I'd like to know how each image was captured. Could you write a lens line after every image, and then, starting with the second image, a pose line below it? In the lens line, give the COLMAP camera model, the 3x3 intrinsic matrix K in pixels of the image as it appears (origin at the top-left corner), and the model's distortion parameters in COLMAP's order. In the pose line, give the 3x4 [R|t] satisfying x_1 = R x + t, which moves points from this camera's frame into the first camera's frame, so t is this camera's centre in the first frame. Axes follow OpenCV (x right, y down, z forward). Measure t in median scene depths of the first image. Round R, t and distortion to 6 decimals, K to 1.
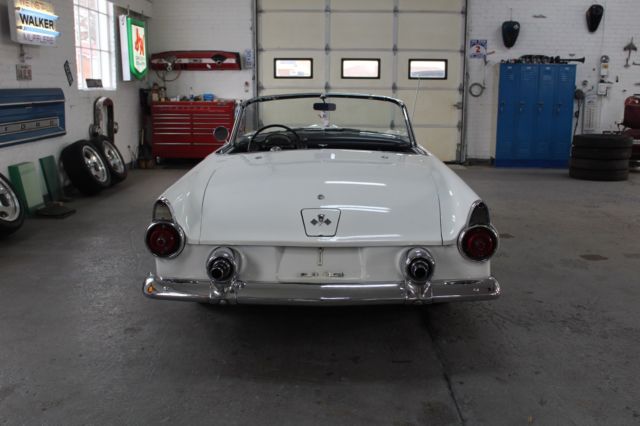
lens RADIAL K [[664.3, 0, 320.0], [0, 664.3, 213.0], [0, 0, 1]] dist [-0.127980, 0.169649]
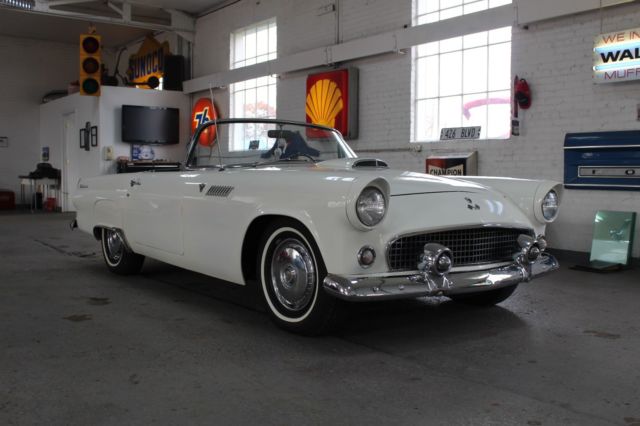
lens RADIAL K [[664.3, 0, 320.0], [0, 664.3, 213.0], [0, 0, 1]] dist [-0.127980, 0.169649]
pose [[-0.790441, 0.021386, -0.612165, 0.294411], [-0.132389, 0.969804, 0.204824, -0.139065], [0.598060, 0.242945, -0.763742, 0.978341]]
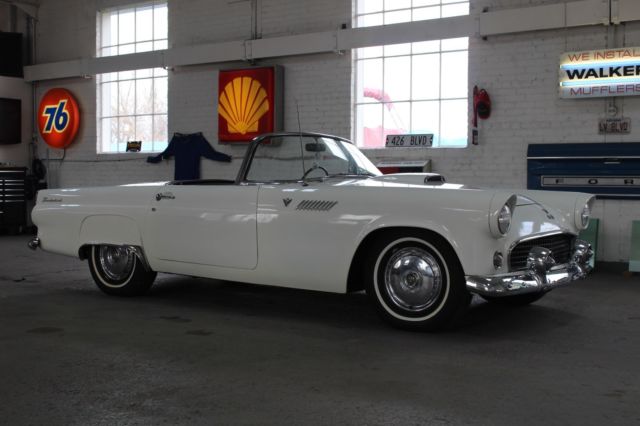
lens RADIAL K [[847.4, 0, 320.0], [0, 847.4, 213.0], [0, 0, 1]] dist [-0.044939, 0.029343]
pose [[-0.571896, 0.023546, -0.819988, 0.546882], [-0.169218, 0.974703, 0.146009, -0.136506], [0.802683, 0.222258, -0.553445, 0.934143]]
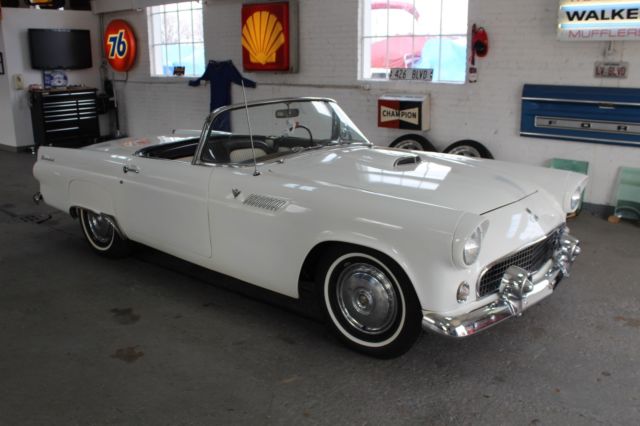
lens RADIAL K [[614.8, 0, 320.0], [0, 614.8, 213.0], [0, 0, 1]] dist [-0.142904, 0.153136]
pose [[-0.644178, 0.184547, -0.742279, 0.335531], [-0.147968, 0.922057, 0.357655, -0.185990], [0.750427, 0.340227, -0.566661, 0.850774]]
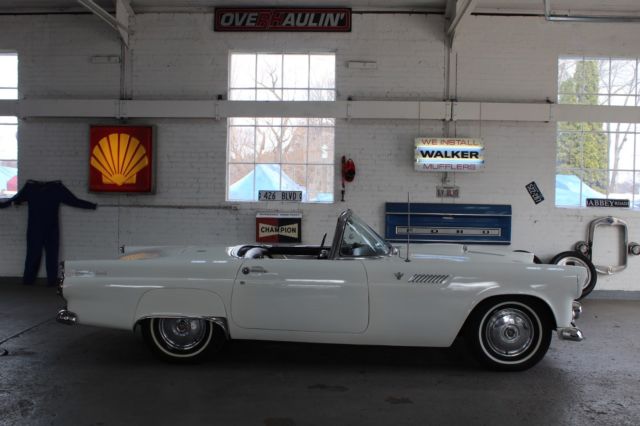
lens RADIAL K [[664.3, 0, 320.0], [0, 664.3, 213.0], [0, 0, 1]] dist [-0.127980, 0.169649]
pose [[-0.034047, 0.023366, -0.999147, 0.625655], [-0.209832, 0.977277, 0.030004, -0.108746], [0.977144, 0.210675, -0.028370, 0.540880]]
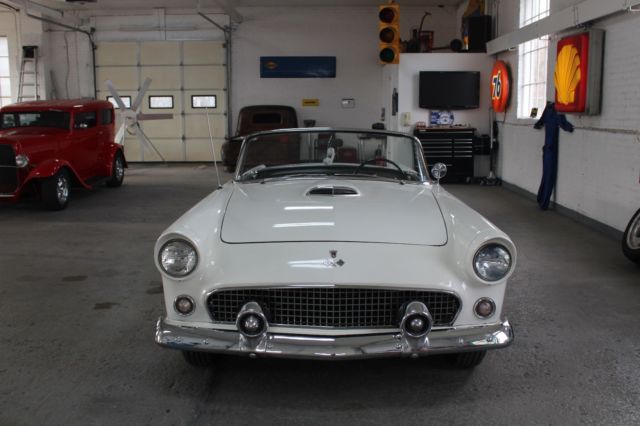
lens RADIAL K [[664.3, 0, 320.0], [0, 664.3, 213.0], [0, 0, 1]] dist [-0.127980, 0.169649]
pose [[-0.999950, -0.003915, 0.009222, 0.006171], [-0.000518, 0.939483, 0.342594, -0.211314], [-0.010005, 0.342572, -0.939438, 1.041679]]
